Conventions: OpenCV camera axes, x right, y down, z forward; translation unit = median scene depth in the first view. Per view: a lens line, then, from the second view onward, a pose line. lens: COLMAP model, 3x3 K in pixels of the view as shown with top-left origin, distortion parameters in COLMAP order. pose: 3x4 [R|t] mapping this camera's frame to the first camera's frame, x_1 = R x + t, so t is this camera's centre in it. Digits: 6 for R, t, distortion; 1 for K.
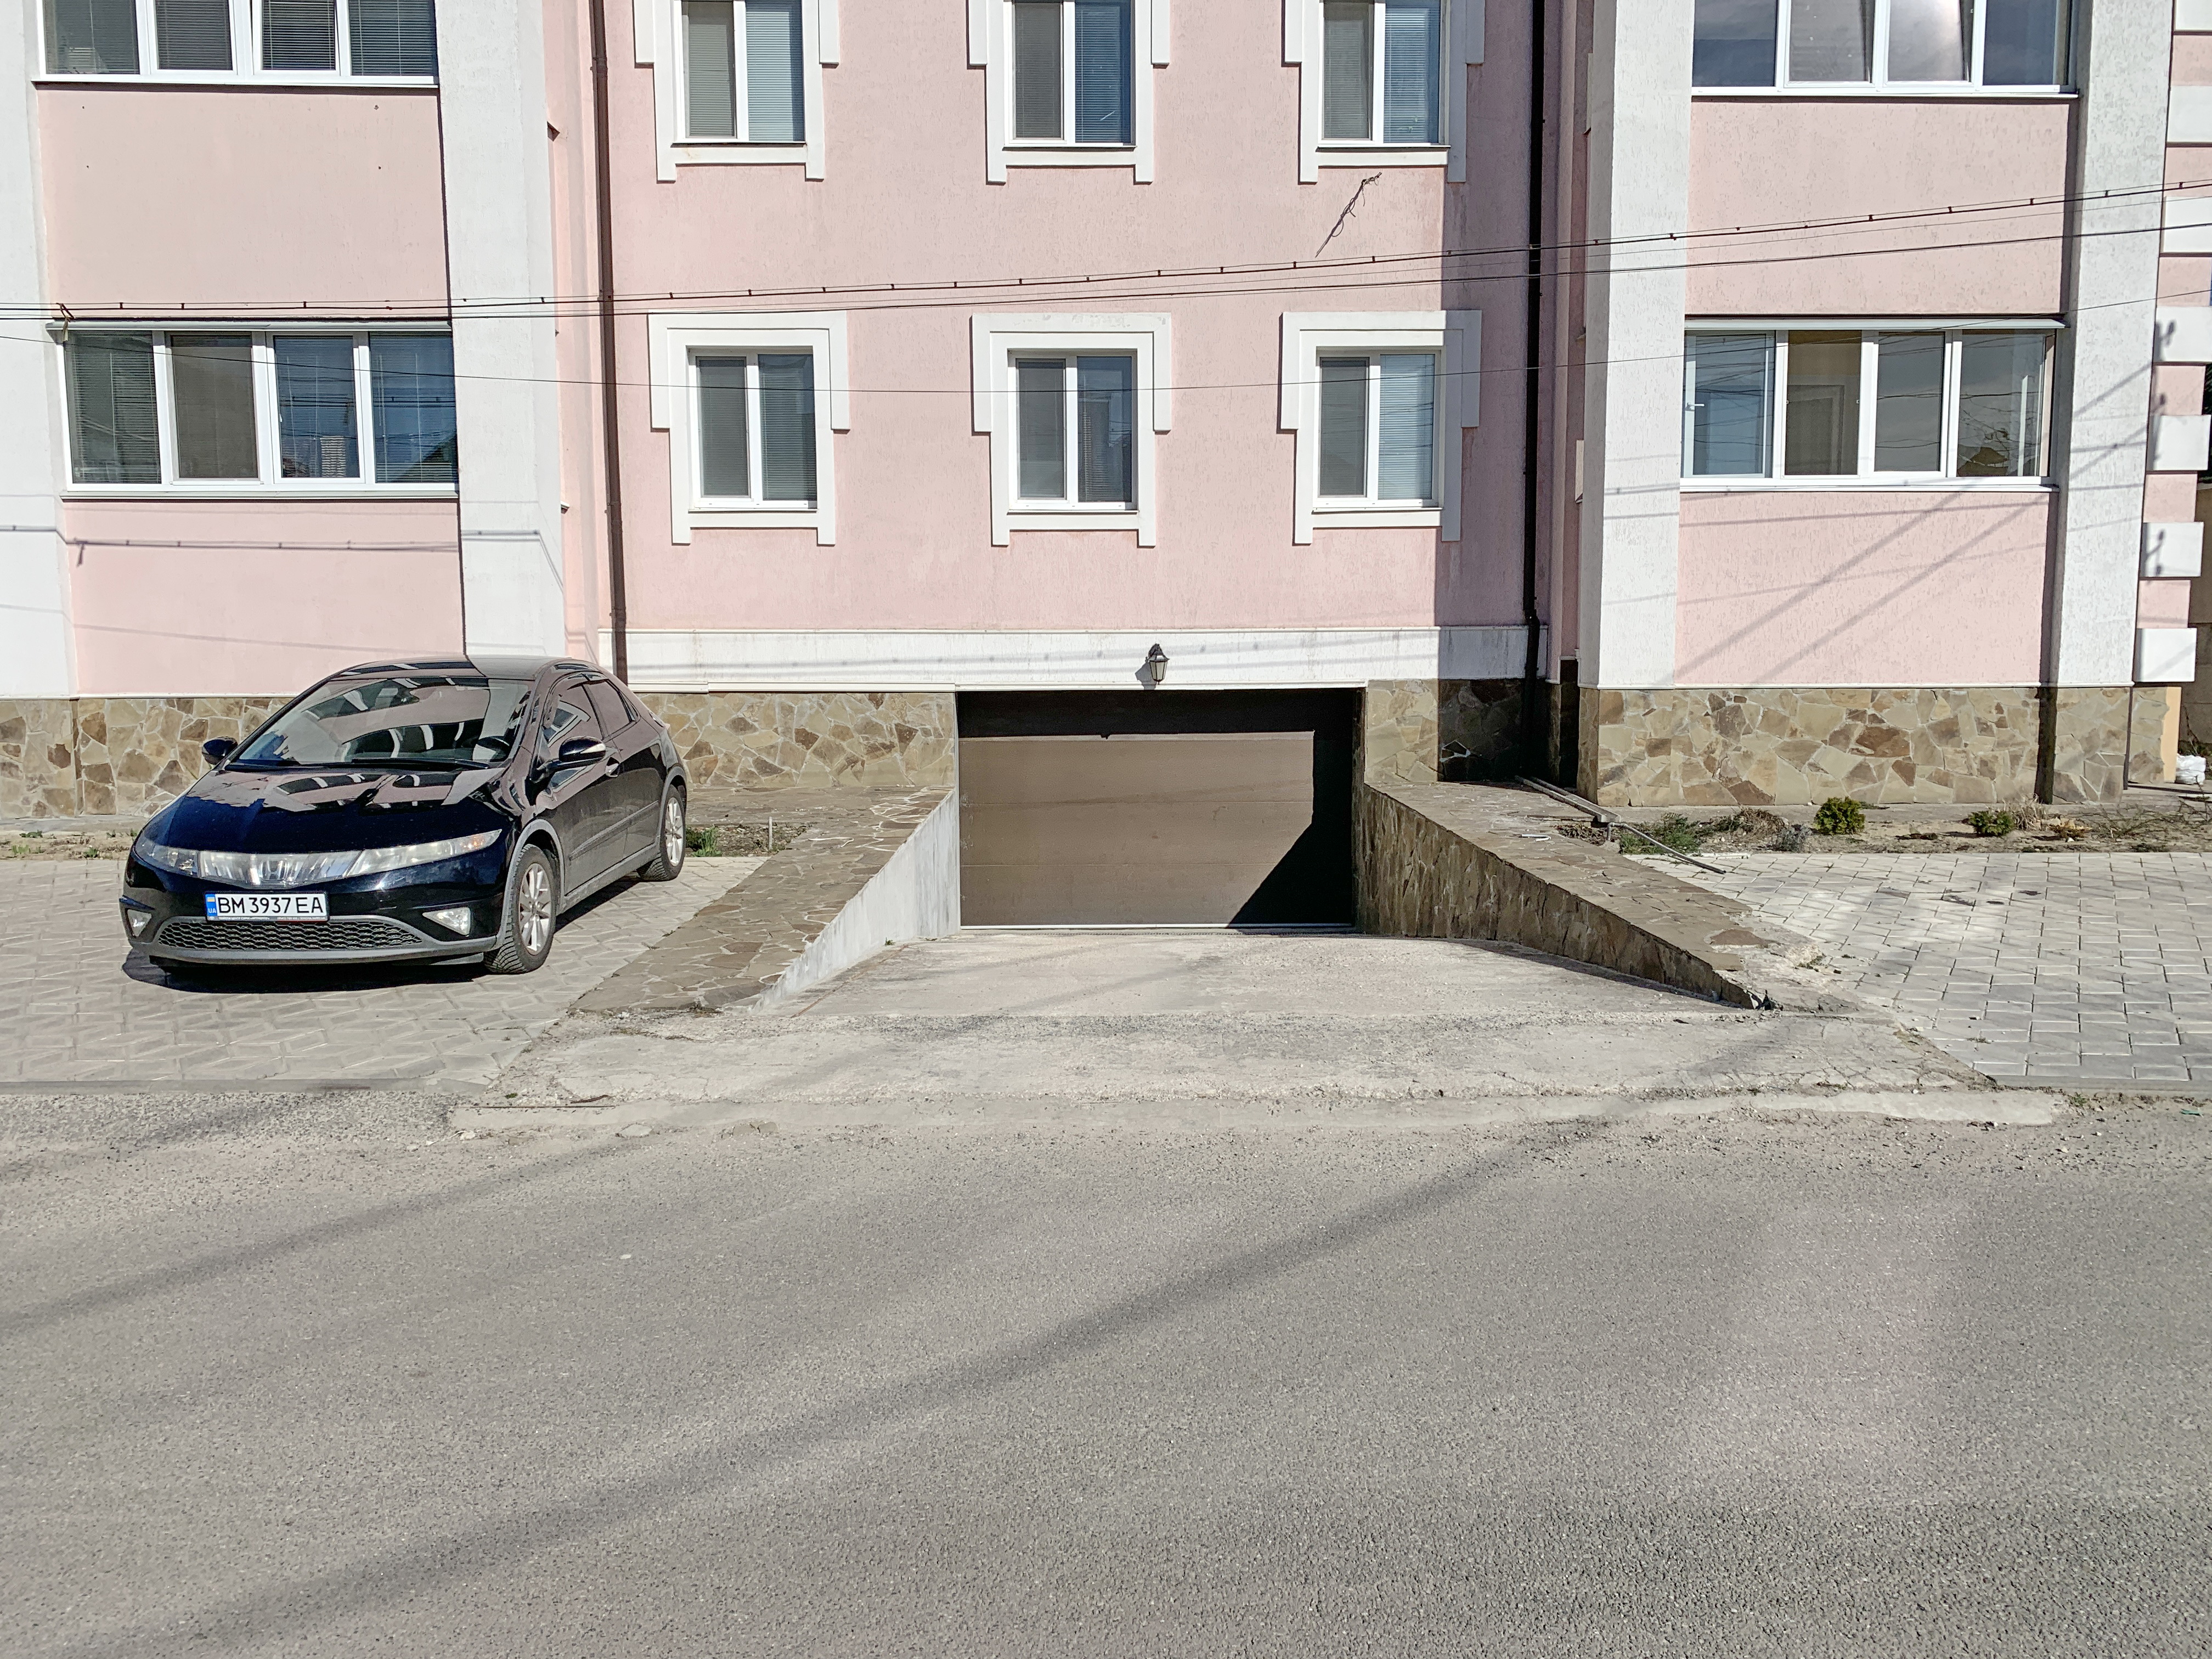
lens RADIAL K [[1712.9, 0, 1106.0], [0, 1712.9, 829.5], [0, 0, 1]] dist [-0.001983, -0.001959]
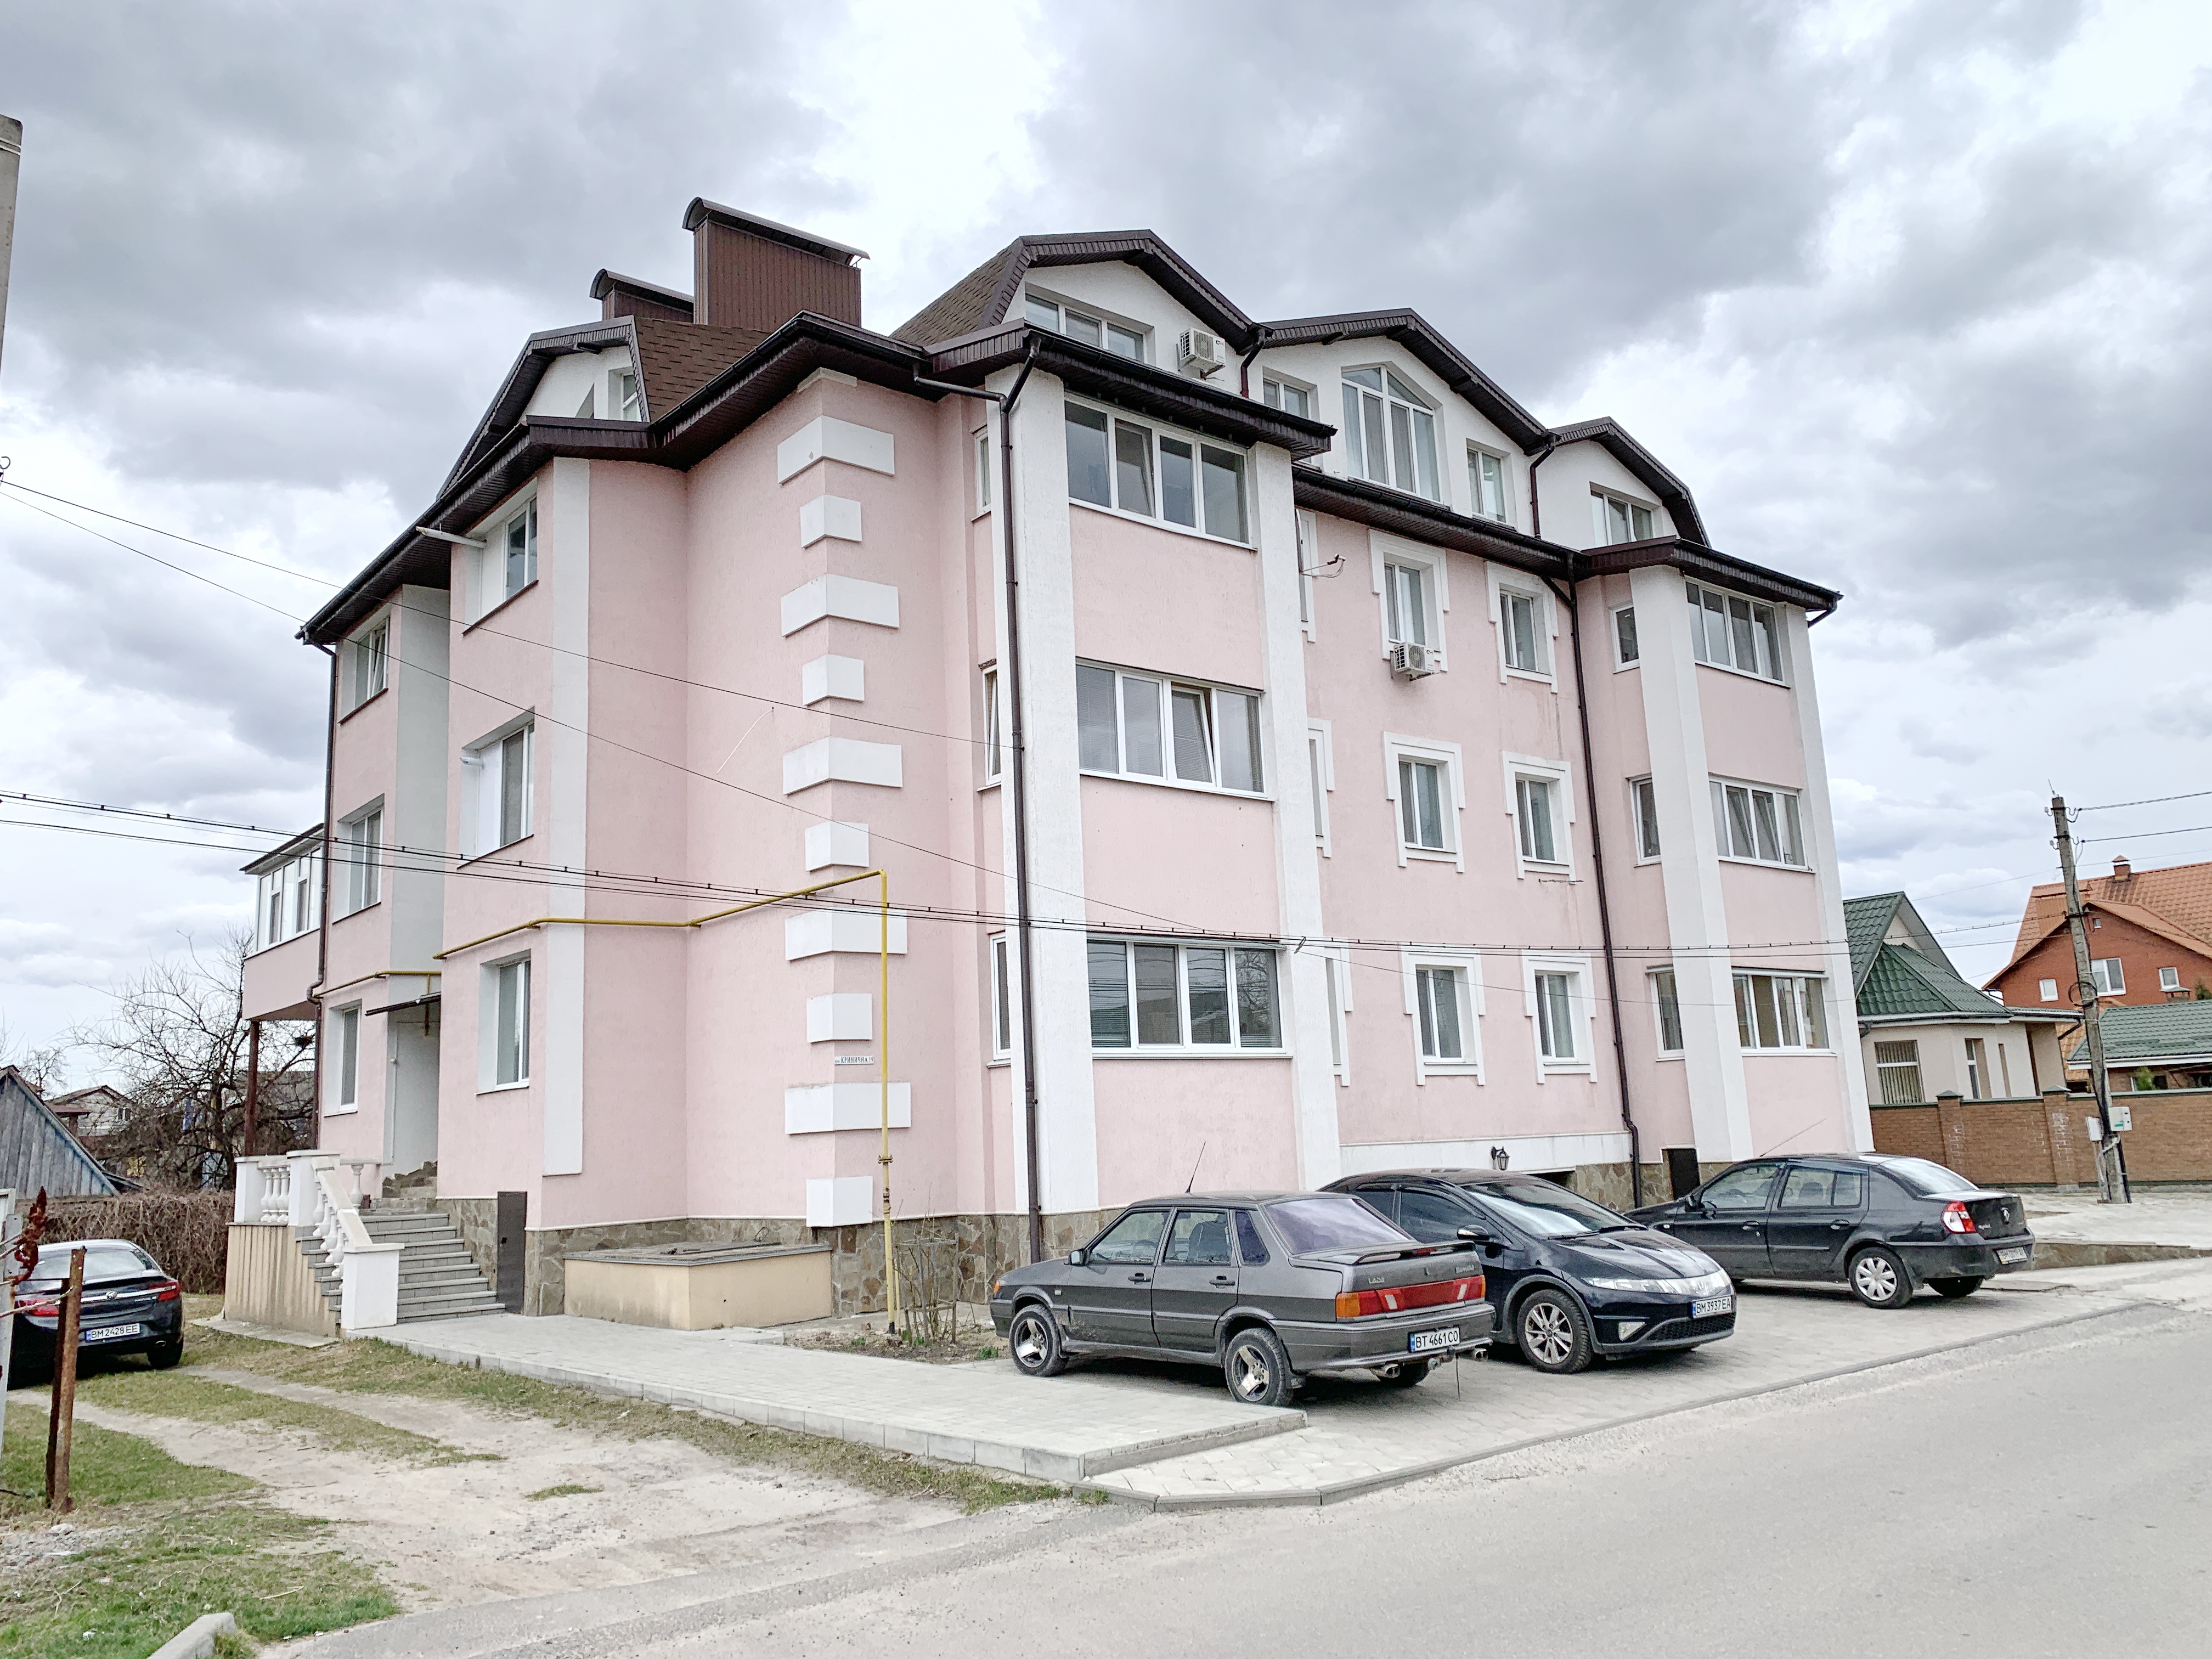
lens RADIAL K [[1712.9, 0, 1106.0], [0, 1712.9, 829.5], [0, 0, 1]] dist [-0.001983, -0.001959]
pose [[0.784243, 0.079833, 0.615296, -1.421635], [0.124802, 0.951121, -0.282476, 0.016781], [-0.607772, 0.298320, 0.735947, -0.048962]]
